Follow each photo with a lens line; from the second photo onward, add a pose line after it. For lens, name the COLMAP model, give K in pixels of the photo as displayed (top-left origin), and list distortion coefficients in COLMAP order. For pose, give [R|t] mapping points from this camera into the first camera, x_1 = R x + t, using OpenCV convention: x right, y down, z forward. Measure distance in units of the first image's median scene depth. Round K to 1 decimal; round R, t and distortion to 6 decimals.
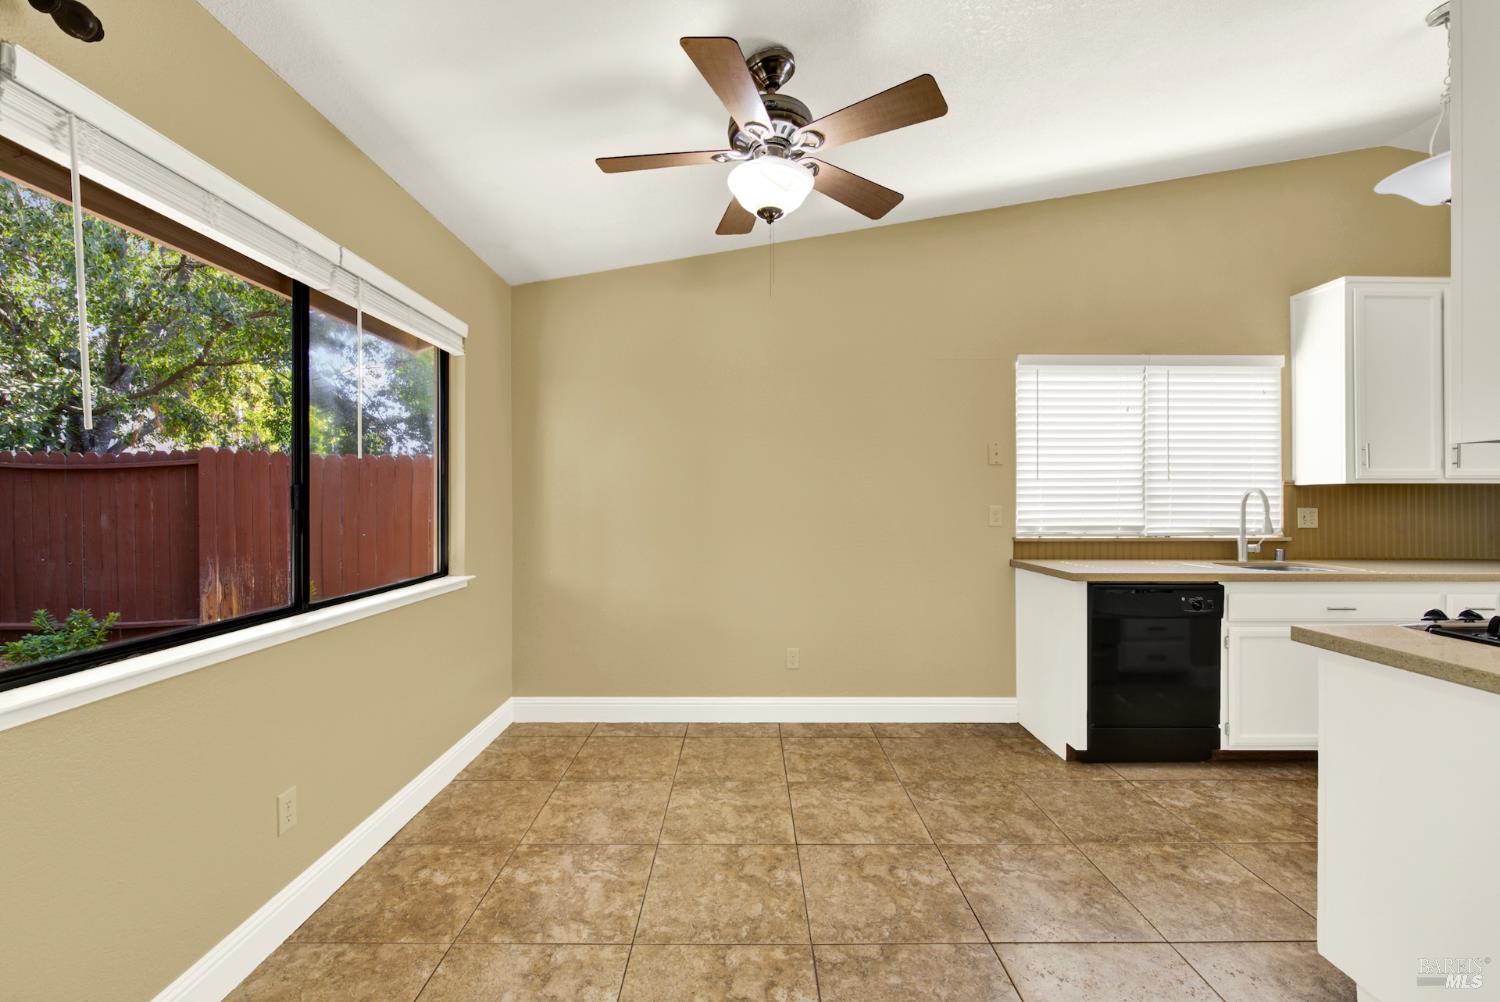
lens RADIAL K [[617.0, 0, 744.6], [0, 617.0, 500.5], [0, 0, 1]] dist [0.002575, -0.003346]
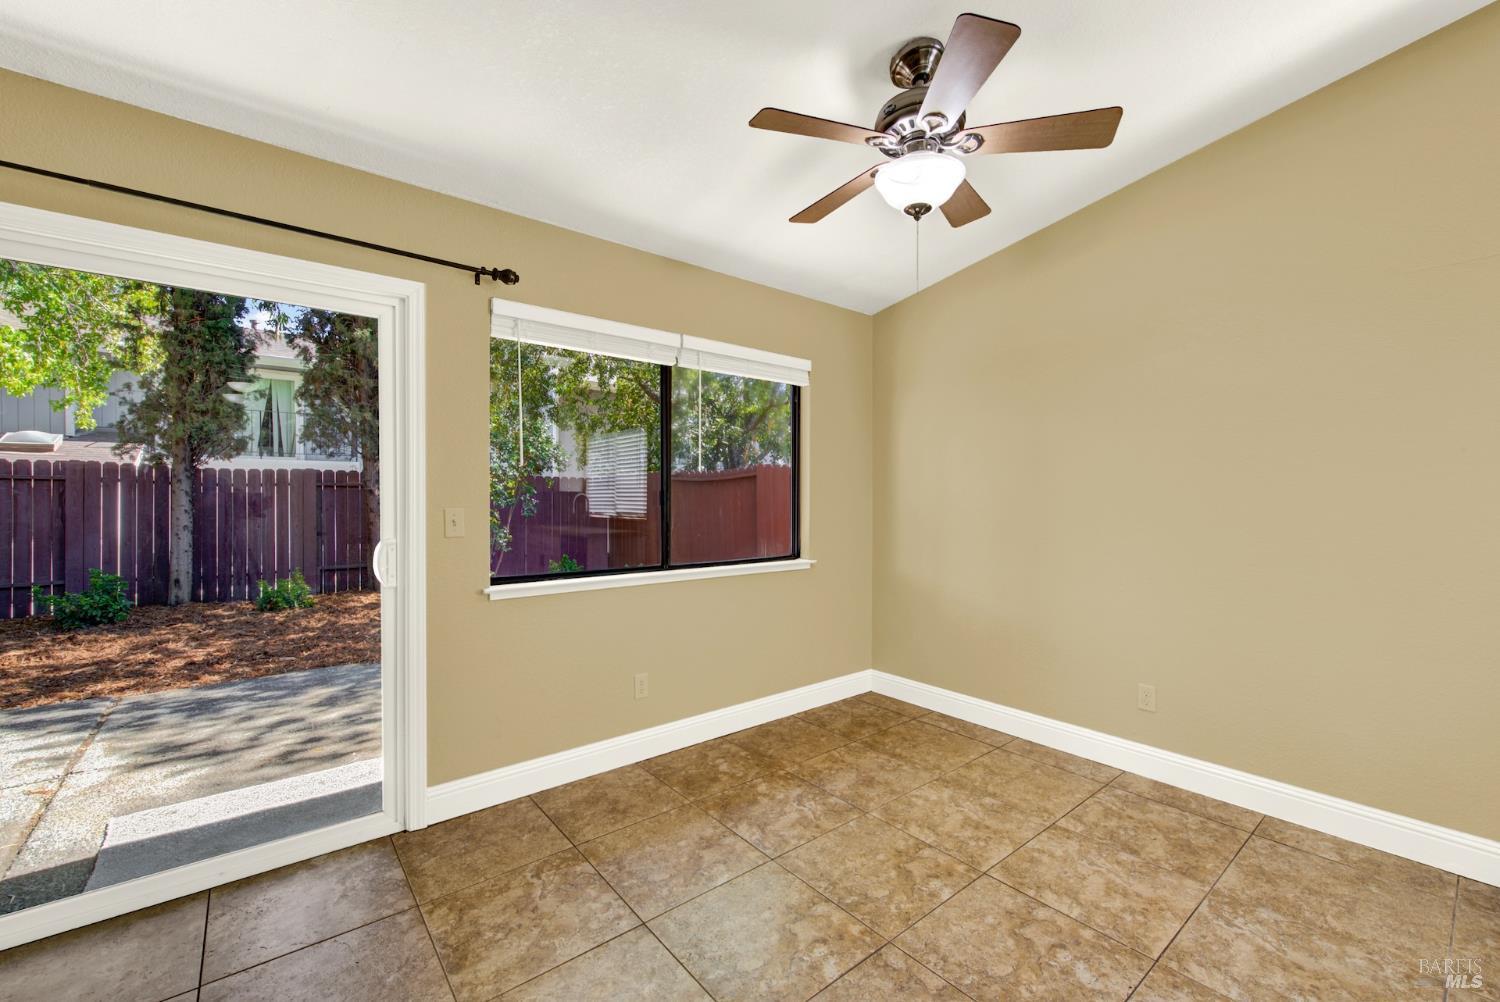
lens RADIAL K [[607.9, 0, 747.7], [0, 607.9, 509.2], [0, 0, 1]] dist [0.000990, -0.002962]
pose [[0.627032, 0.013727, -0.778872, 0.439811], [-0.001137, 0.999860, 0.016706, -0.002262], [0.778993, -0.009589, 0.626960, 0.123353]]
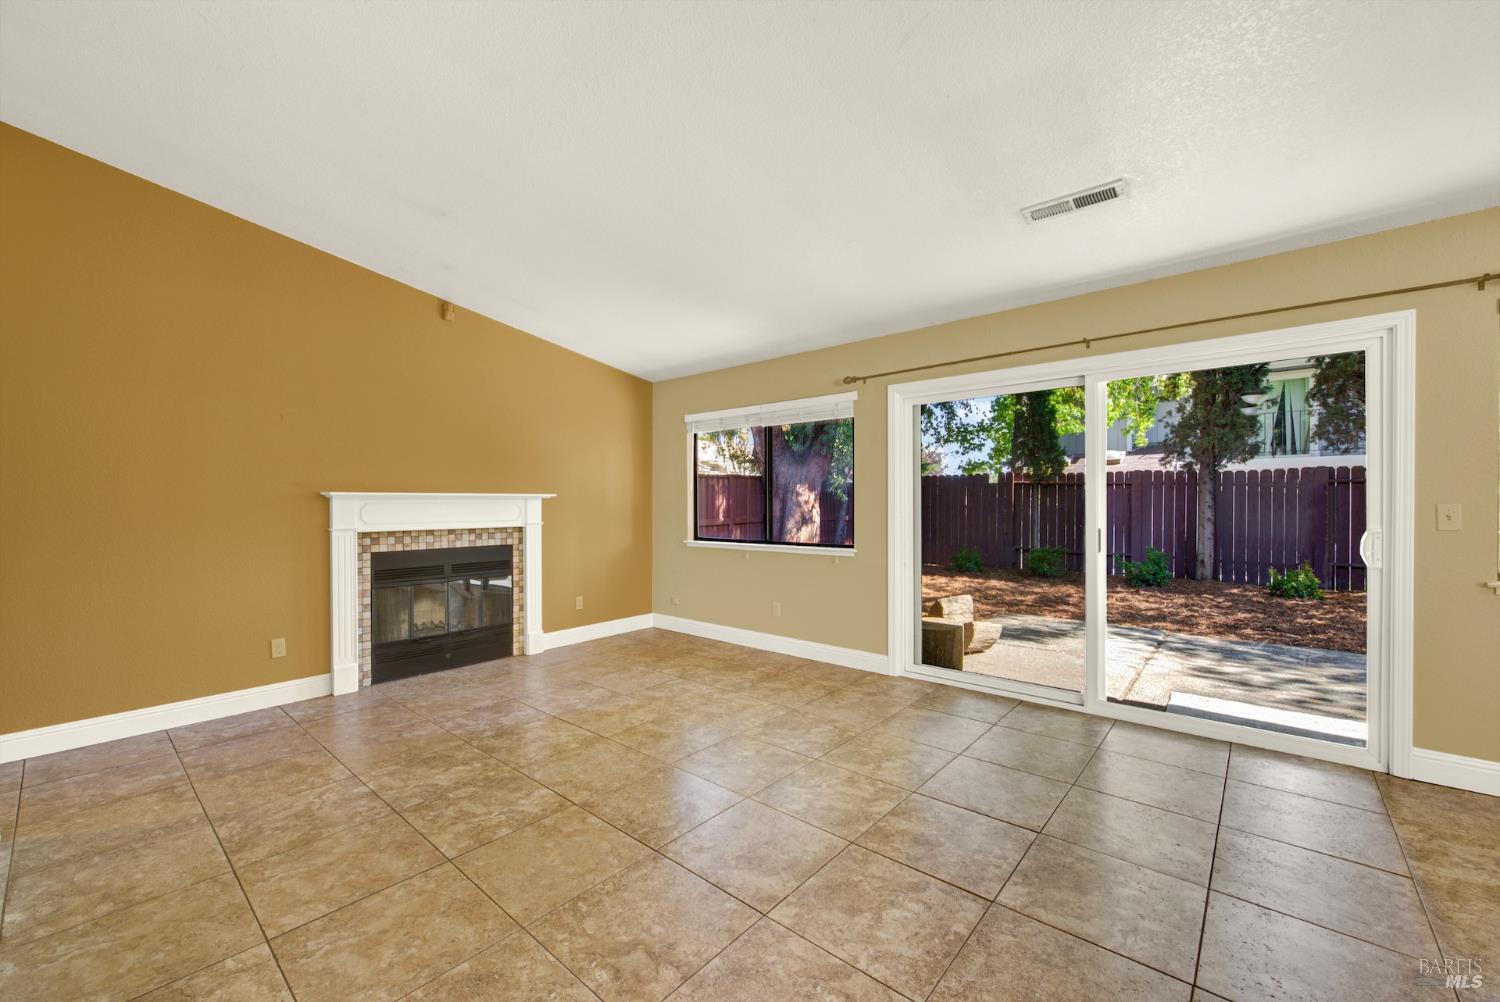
lens RADIAL K [[597.4, 0, 752.3], [0, 597.4, 503.3], [0, 0, 1]] dist [0.002127, -0.003006]
pose [[-0.656225, 0.009574, -0.754504, 0.896457], [0.008138, 0.999951, 0.005611, -0.002822], [0.754521, -0.002458, -0.656271, 0.130515]]
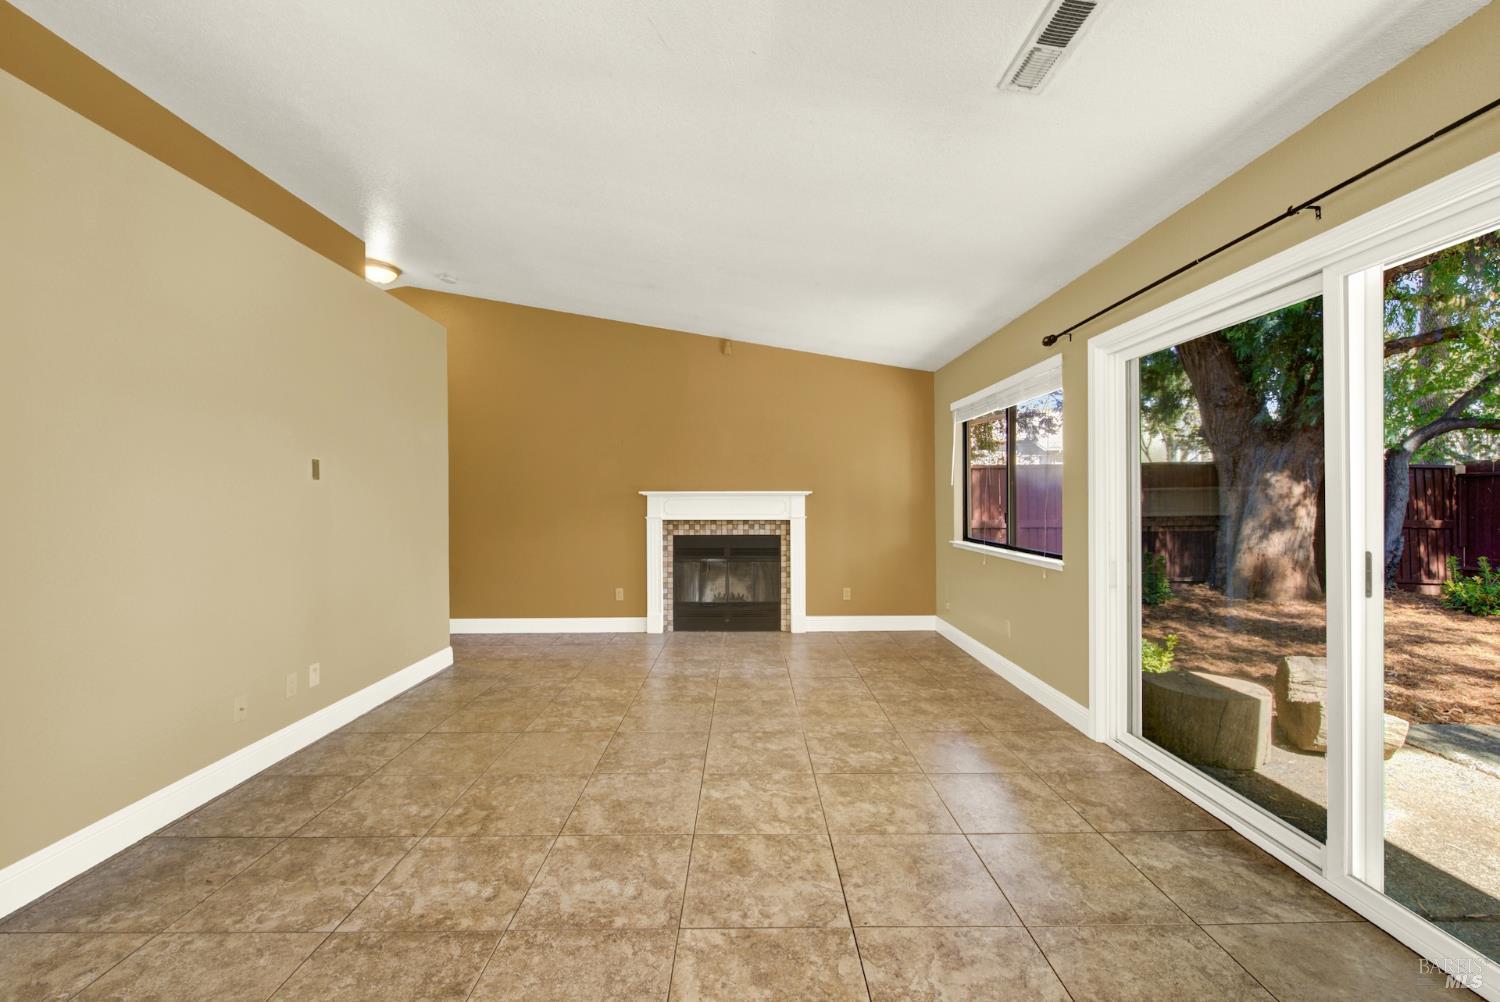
lens RADIAL K [[612.7, 0, 745.8], [0, 612.7, 502.1], [0, 0, 1]] dist [0.000475, -0.002106]
pose [[-0.999966, 0.008205, 0.000722, 0.169646], [0.008208, 0.999955, 0.004678, -0.000486], [-0.000684, 0.004684, -0.999989, 0.520596]]
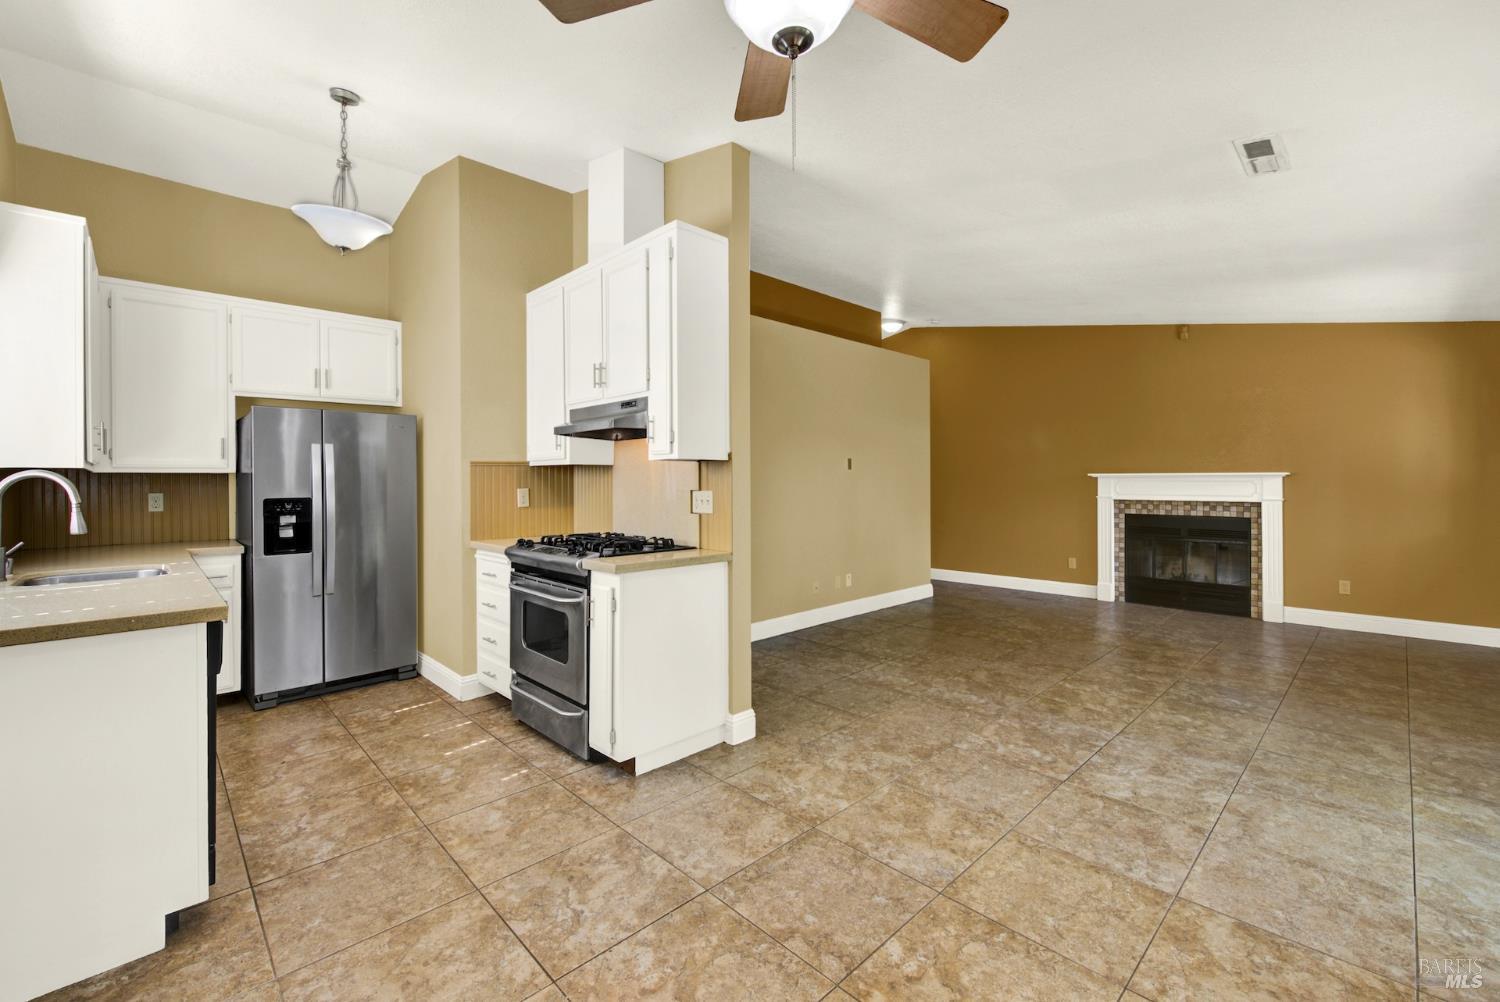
lens RADIAL K [[627.2, 0, 750.2], [0, 627.2, 478.5], [0, 0, 1]] dist [0.000948, -0.001270]
pose [[-0.694649, 0.008320, 0.719301, -0.278207], [0.005459, 0.999965, -0.006295, -0.003343], [-0.719328, -0.000446, -0.694670, 1.039174]]
